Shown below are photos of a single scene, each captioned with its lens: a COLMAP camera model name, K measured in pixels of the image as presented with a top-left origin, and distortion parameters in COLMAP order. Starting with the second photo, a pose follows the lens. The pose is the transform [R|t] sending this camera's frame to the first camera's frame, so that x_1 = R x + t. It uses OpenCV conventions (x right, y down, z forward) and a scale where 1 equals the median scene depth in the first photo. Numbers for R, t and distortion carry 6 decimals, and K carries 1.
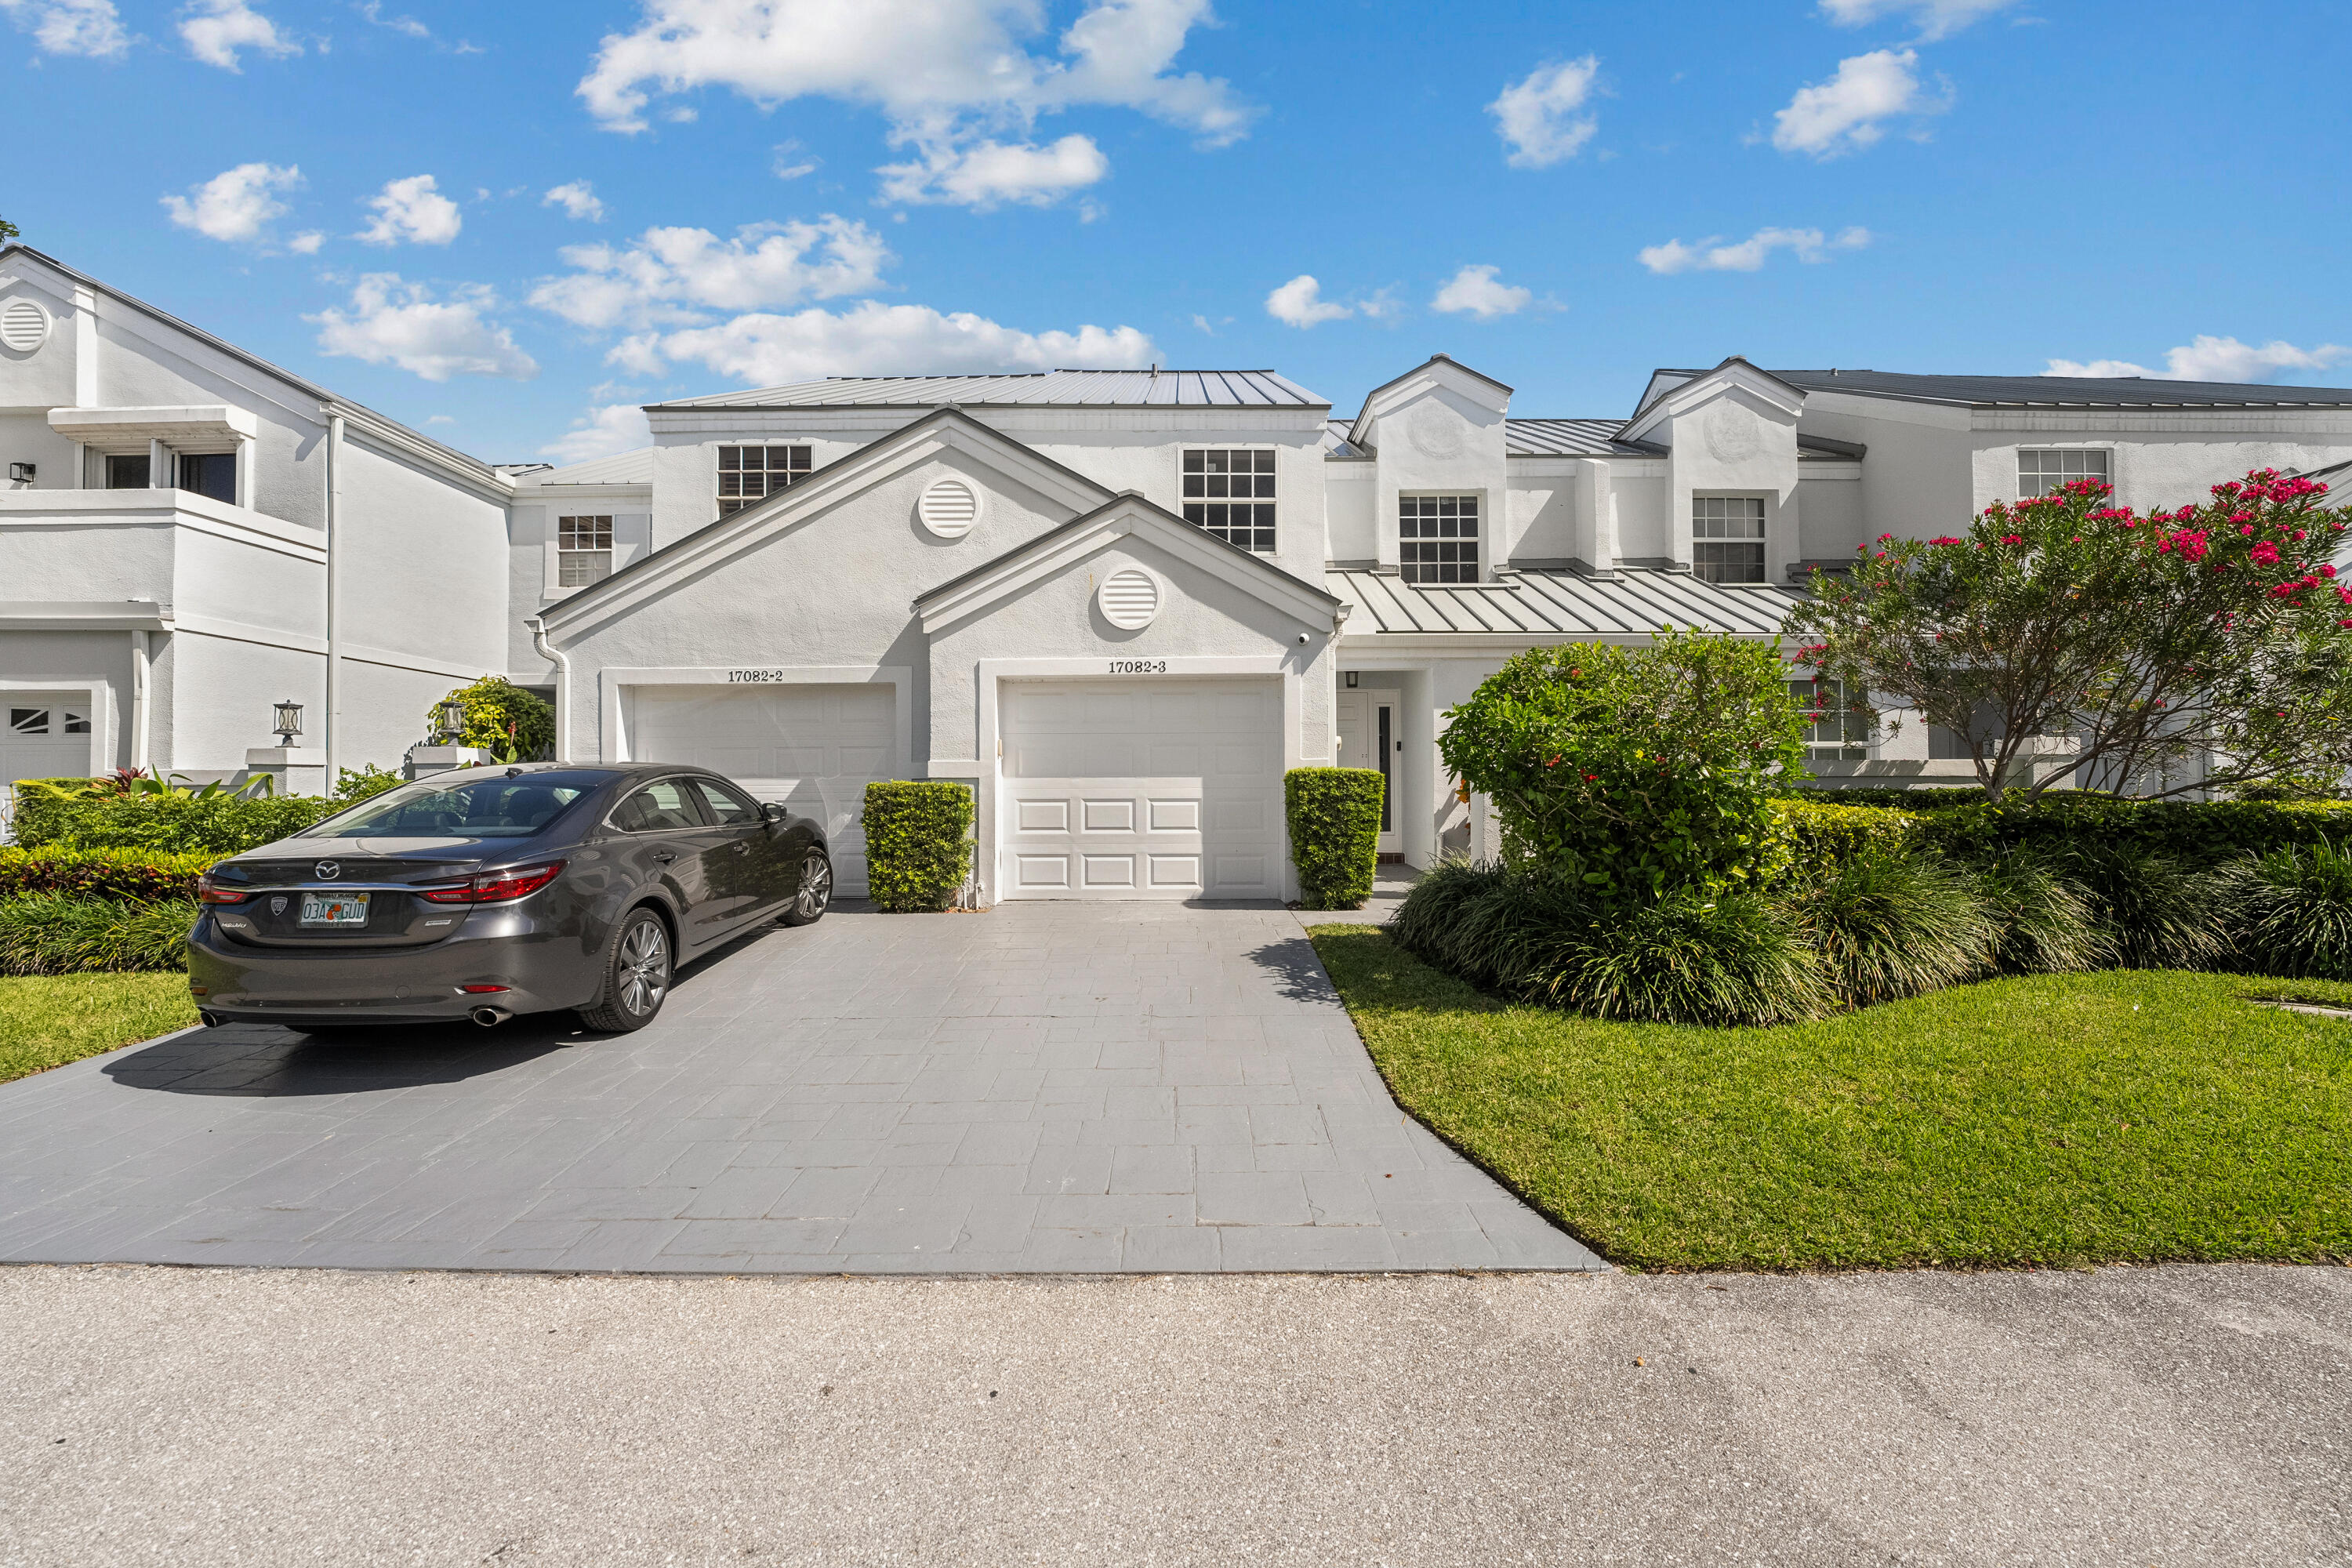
lens RADIAL K [[960.2, 0, 1176.0], [0, 960.2, 736.6], [0, 0, 1]] dist [-0.019874, 0.000452]
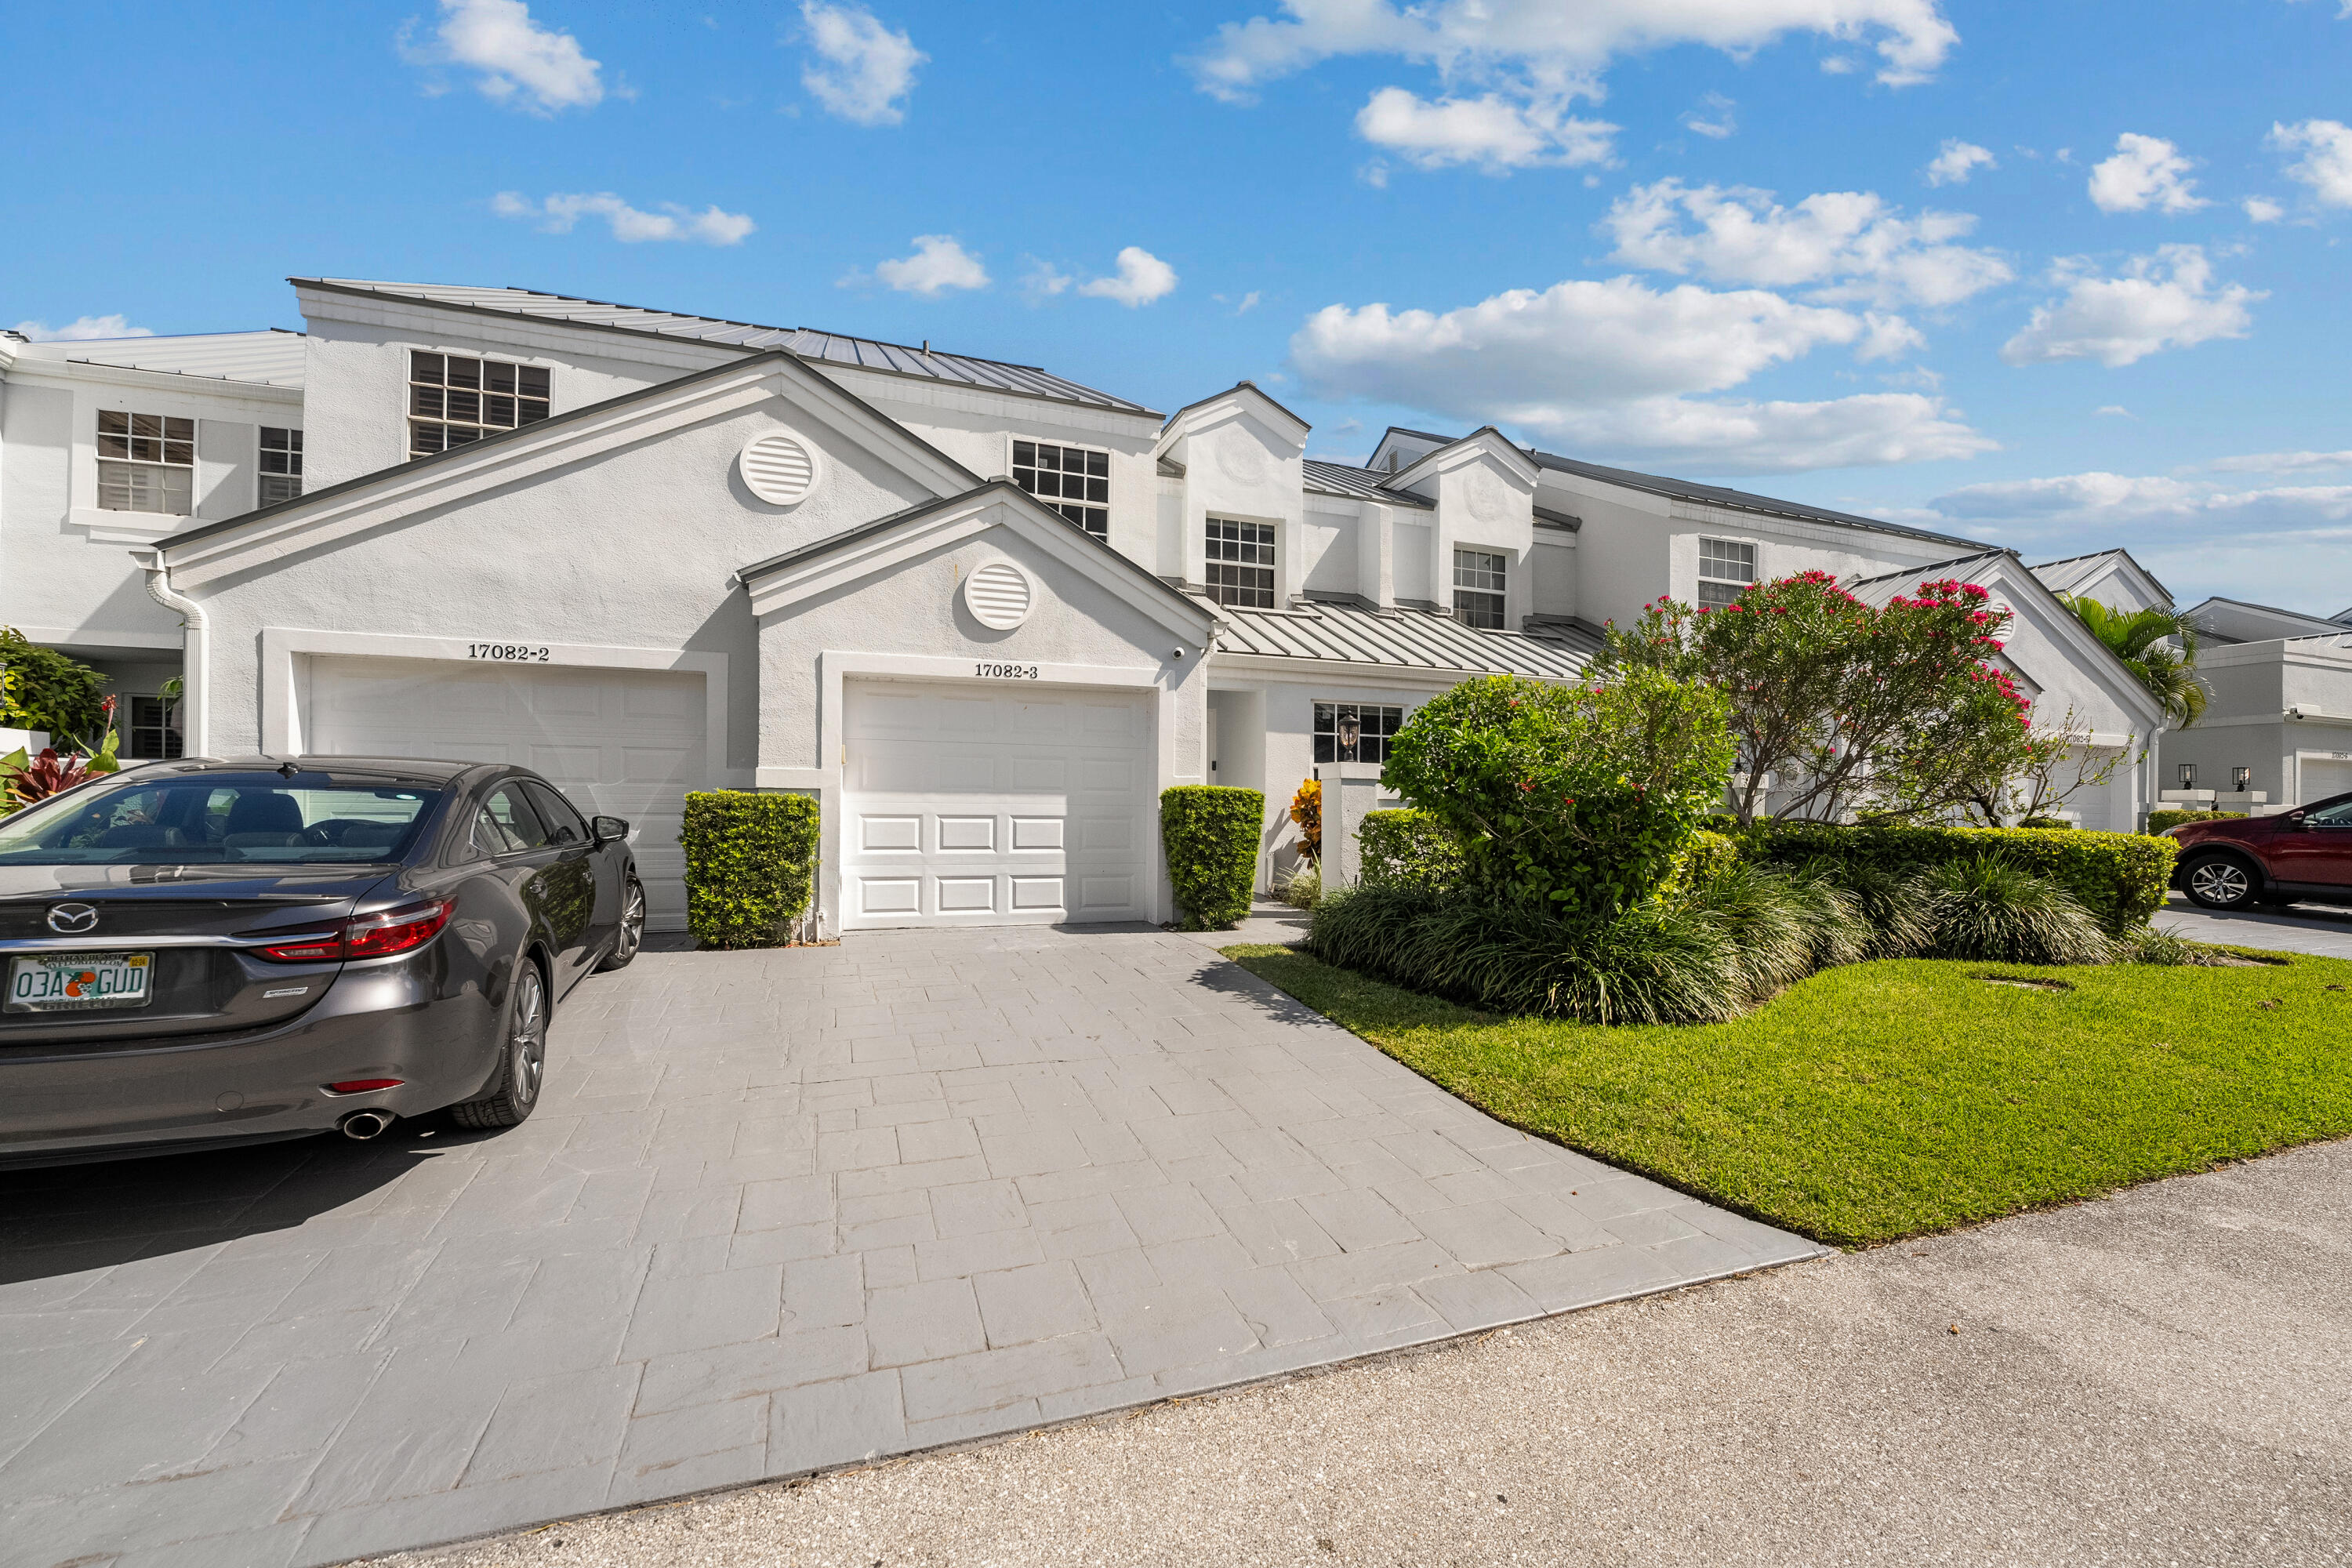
lens RADIAL K [[972.3, 0, 1182.6], [0, 972.3, 765.4], [0, 0, 1]] dist [-0.019703, 0.000098]
pose [[0.936818, 0.028841, 0.348626, -0.200970], [-0.033323, 0.999421, 0.006864, 0.005132], [-0.348226, -0.018047, 0.937237, 0.072616]]
